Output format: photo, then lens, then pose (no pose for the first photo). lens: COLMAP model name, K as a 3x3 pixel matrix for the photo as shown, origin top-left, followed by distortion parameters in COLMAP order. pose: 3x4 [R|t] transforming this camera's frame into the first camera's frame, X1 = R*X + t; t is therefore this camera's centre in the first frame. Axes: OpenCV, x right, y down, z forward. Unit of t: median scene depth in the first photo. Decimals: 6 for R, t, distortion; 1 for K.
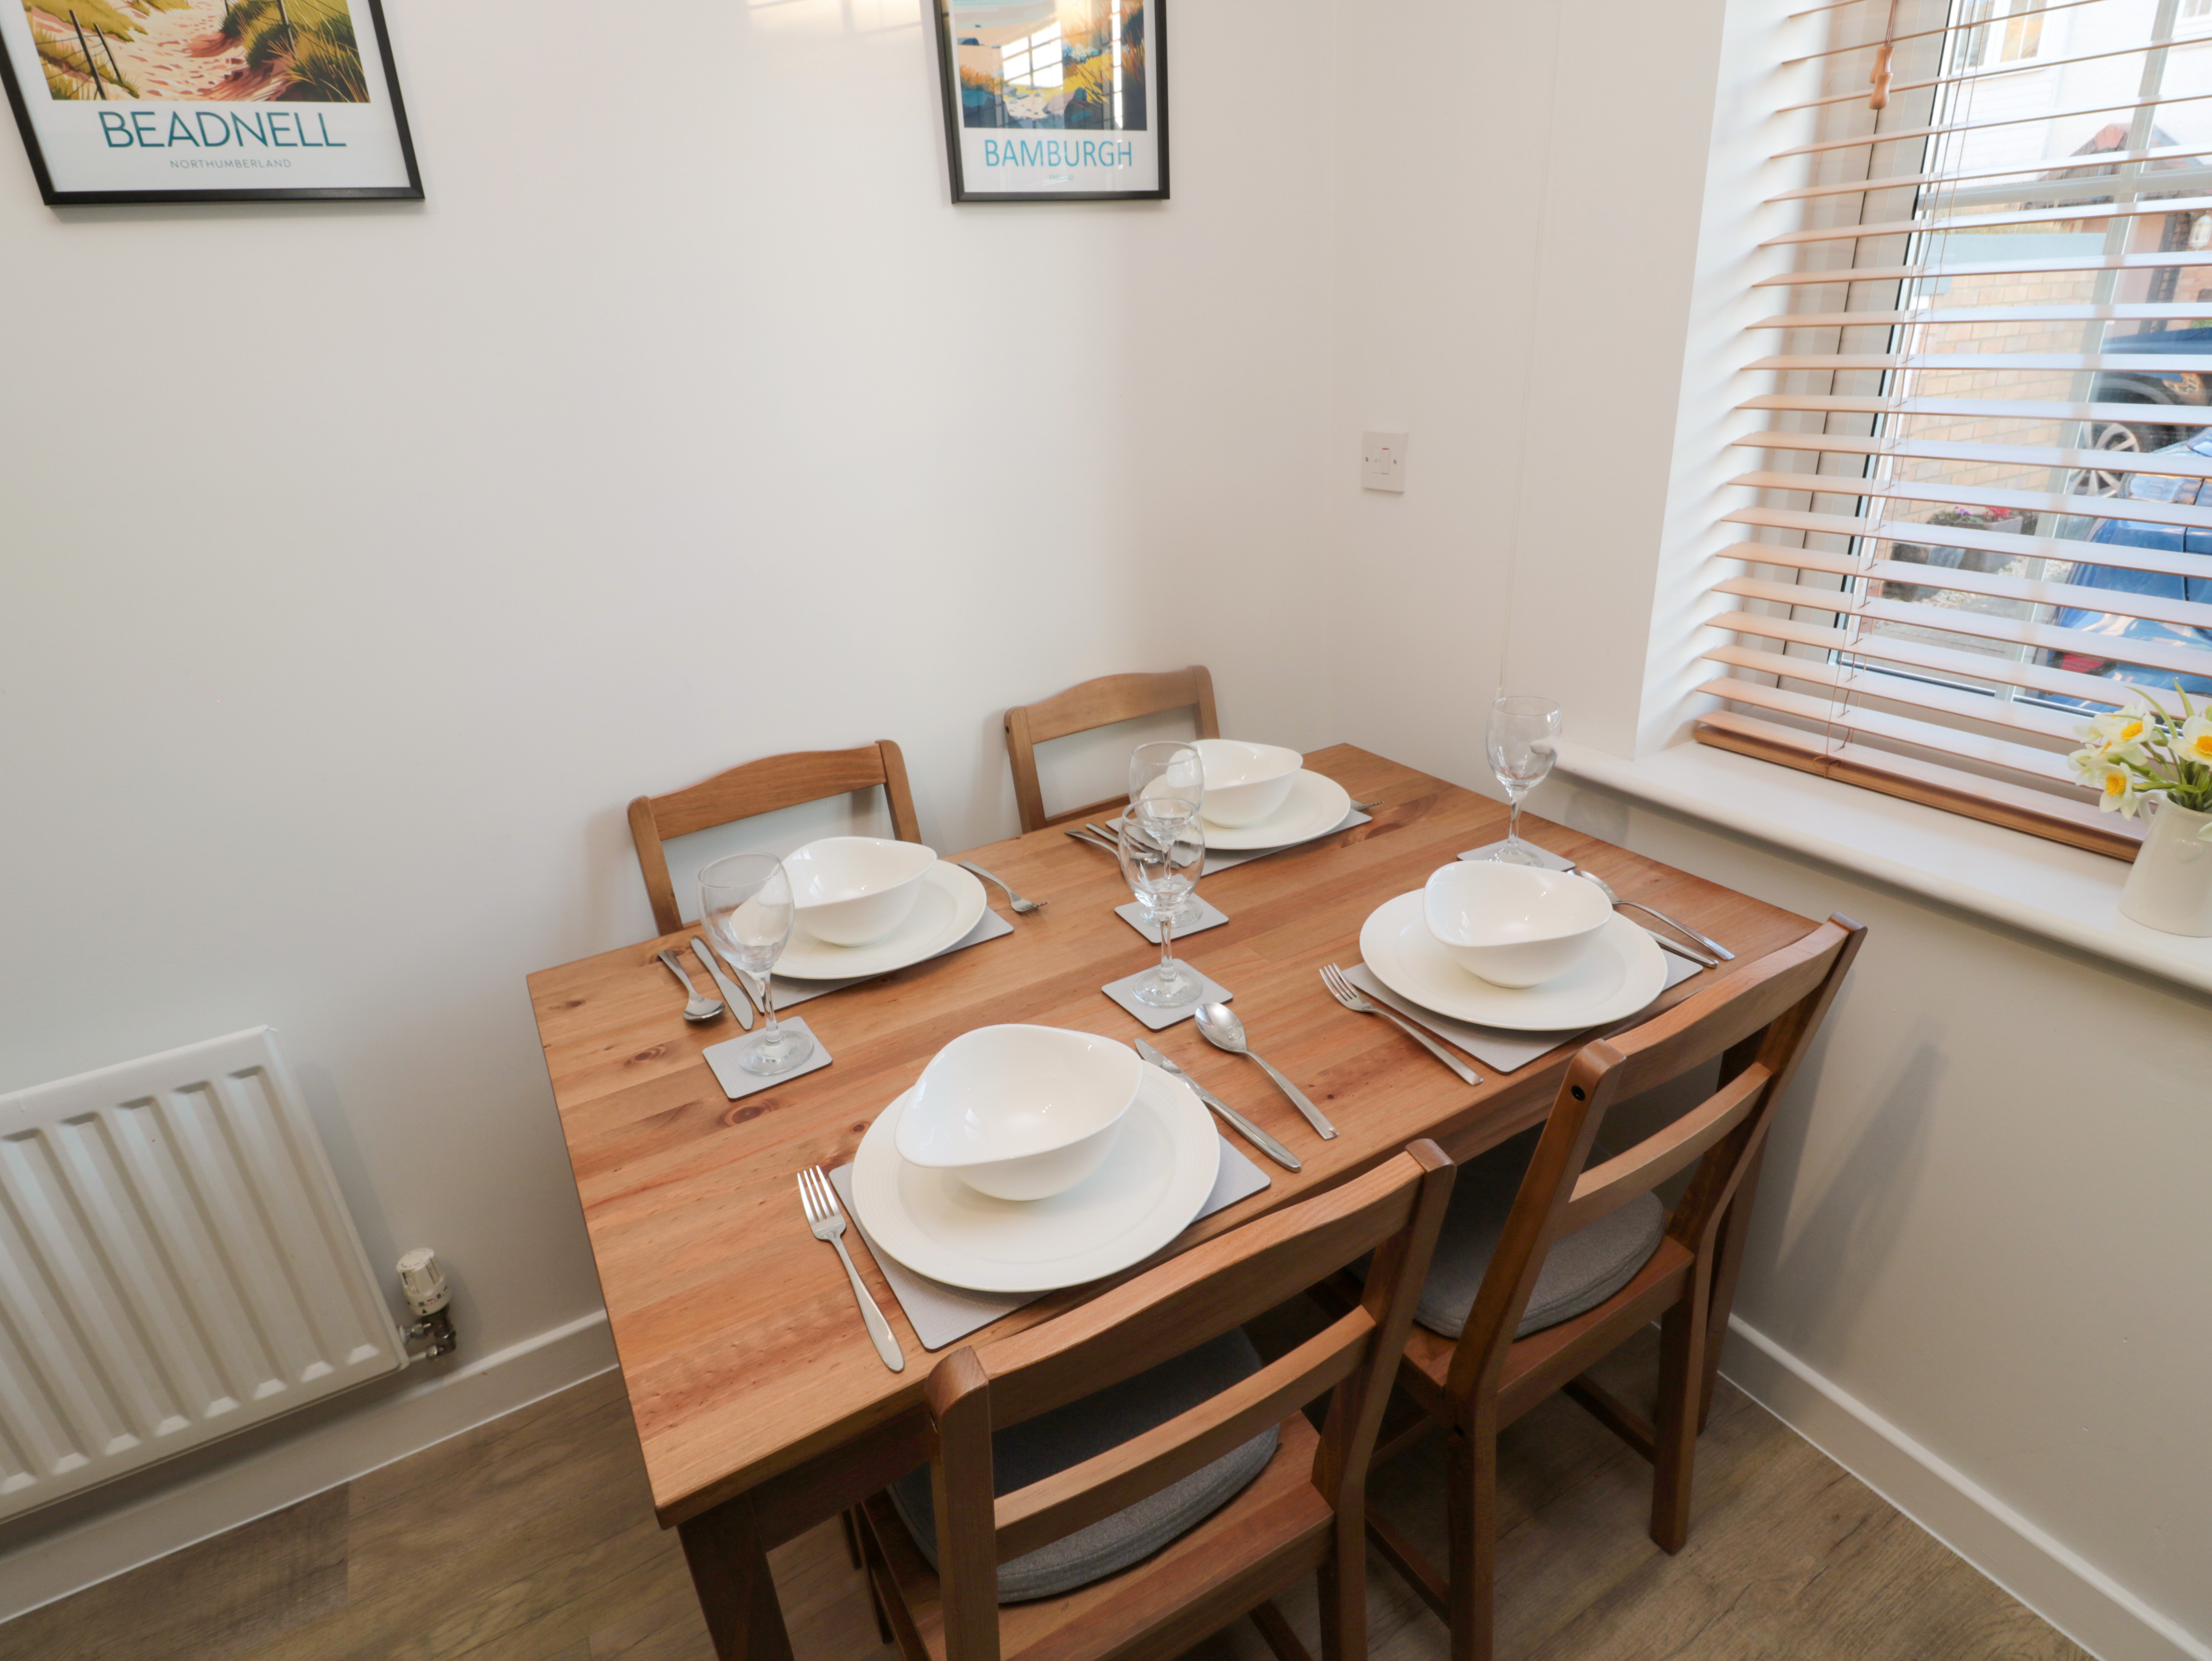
lens RADIAL K [[1144.6, 0, 1106.0], [0, 1144.6, 830.5], [0, 0, 1]] dist [-0.005351, -0.011990]
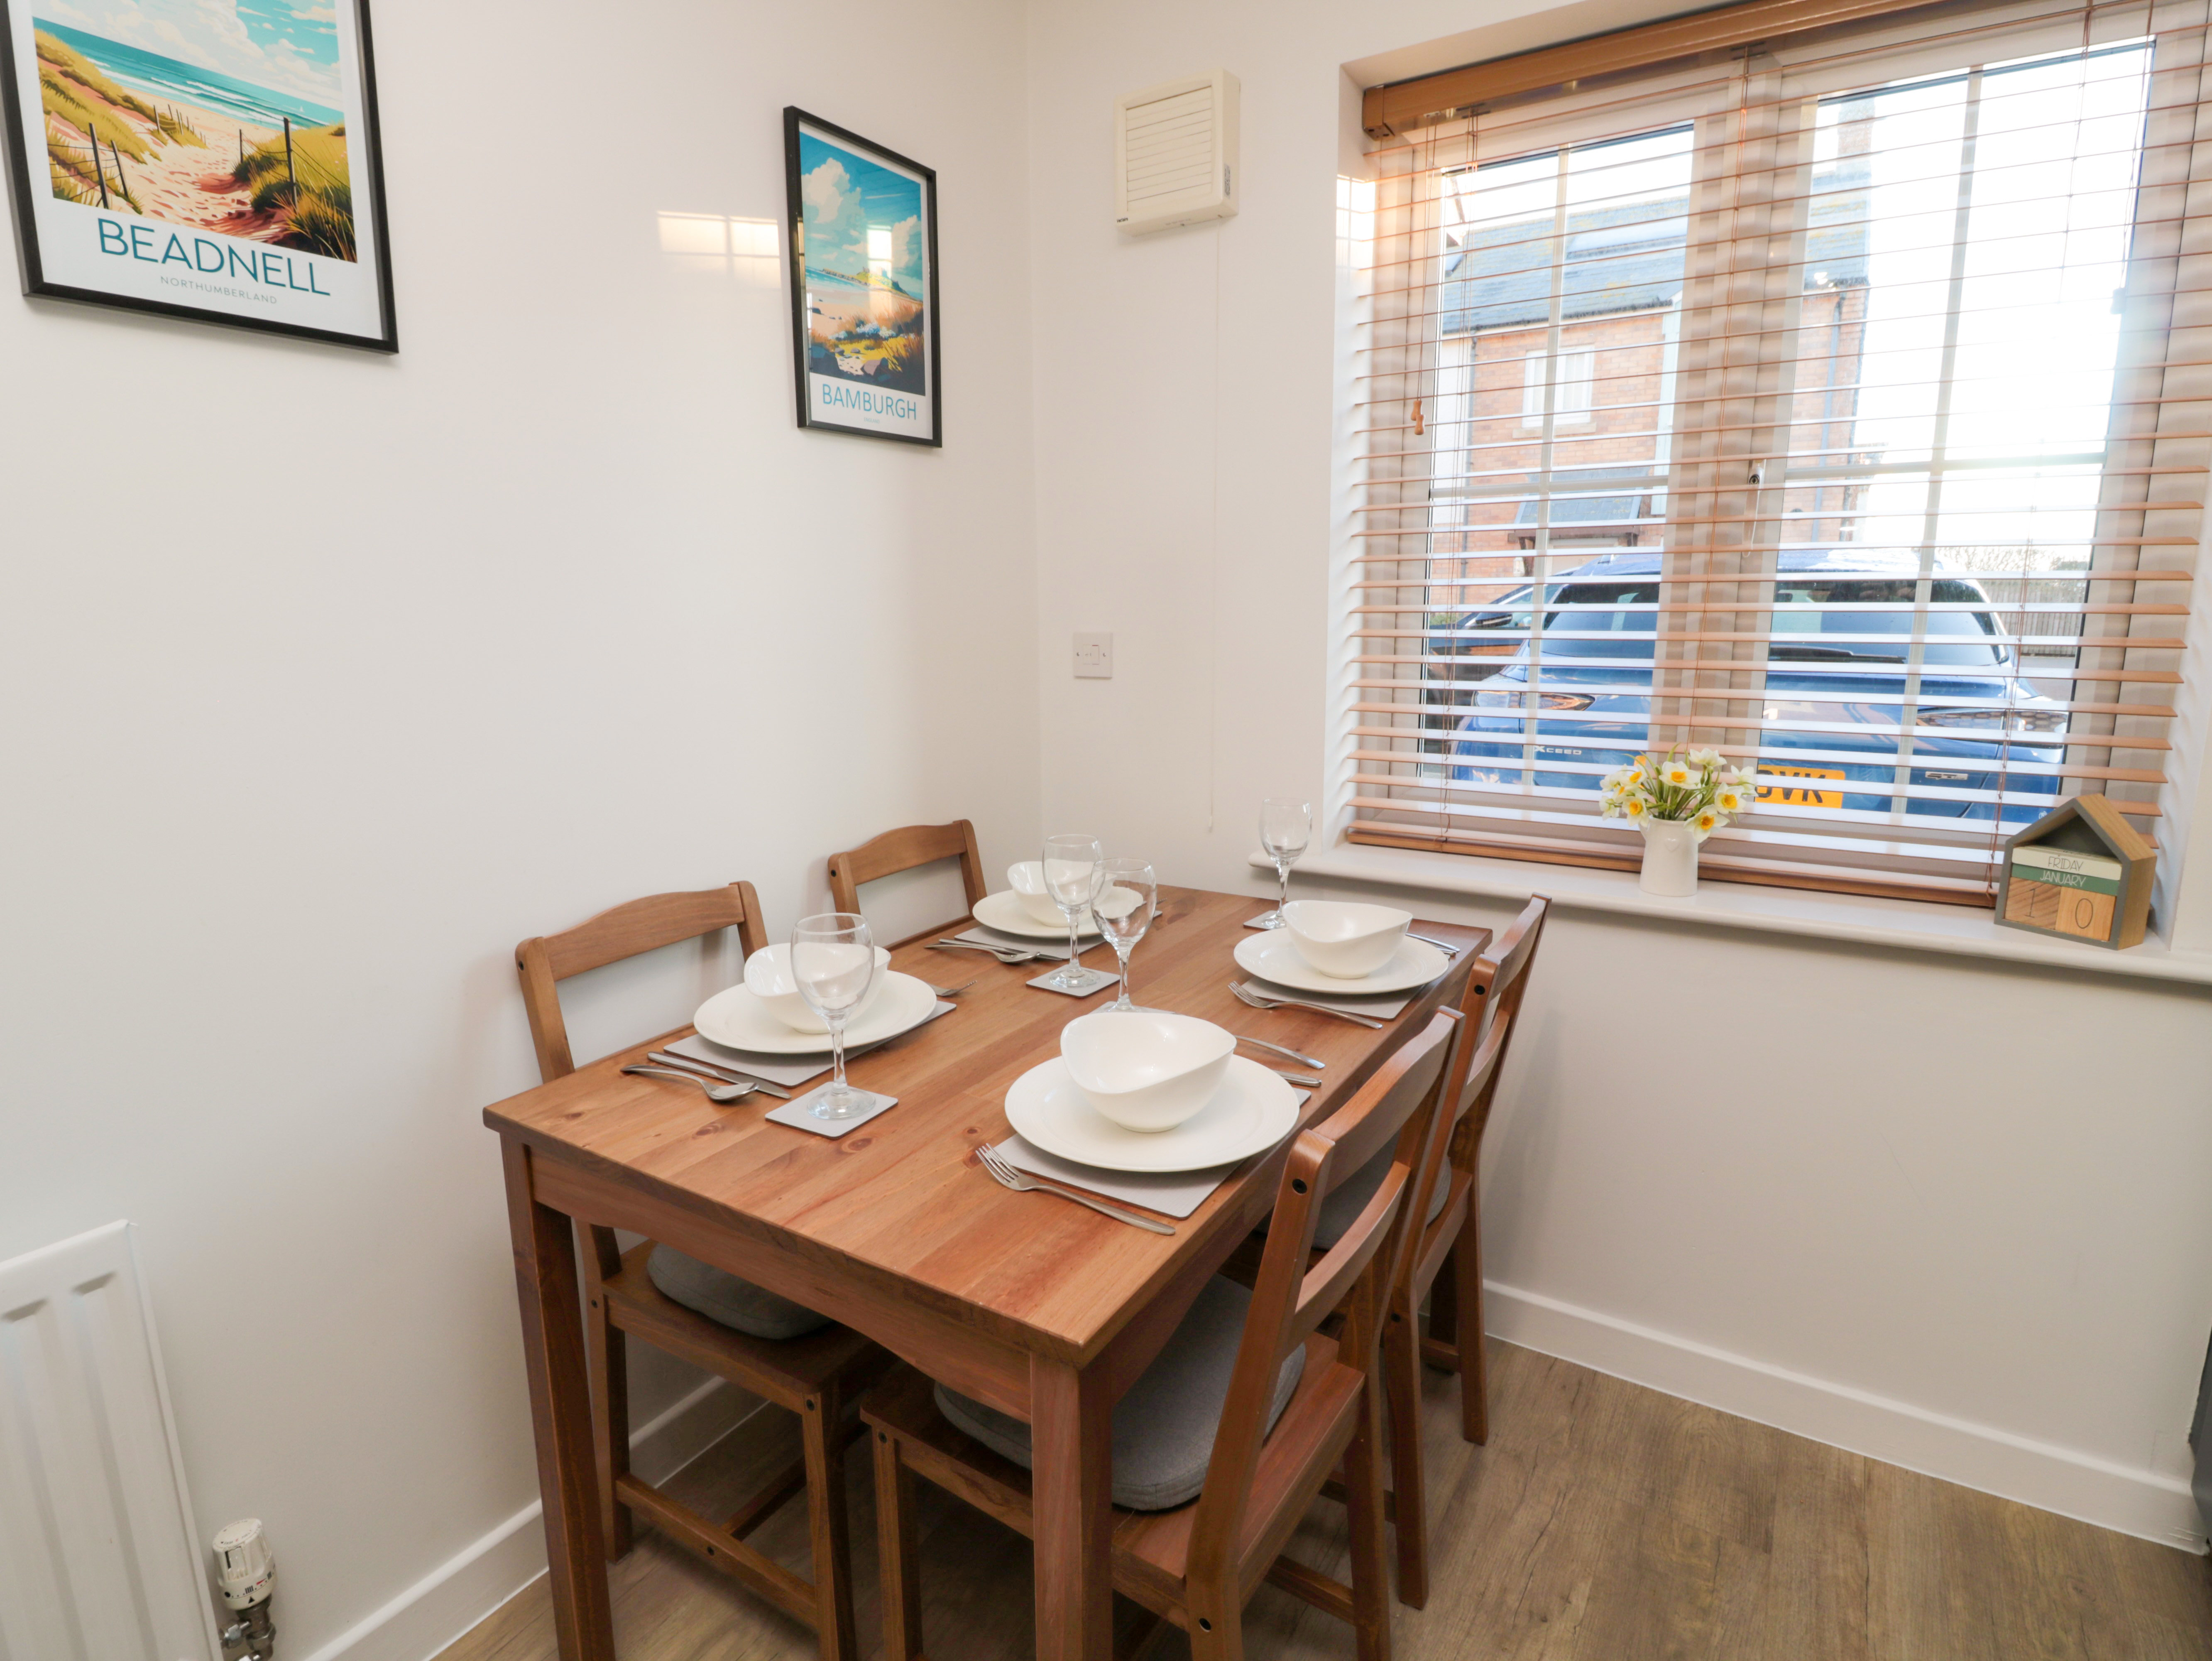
lens RADIAL K [[1141.0, 0, 1106.0], [0, 1141.0, 830.5], [0, 0, 1]] dist [-0.001399, -0.016554]
pose [[0.883959, -0.043135, 0.465570, -0.562339], [0.149282, 0.969657, -0.193597, 0.191092], [-0.443093, 0.240634, 0.863576, -0.107232]]
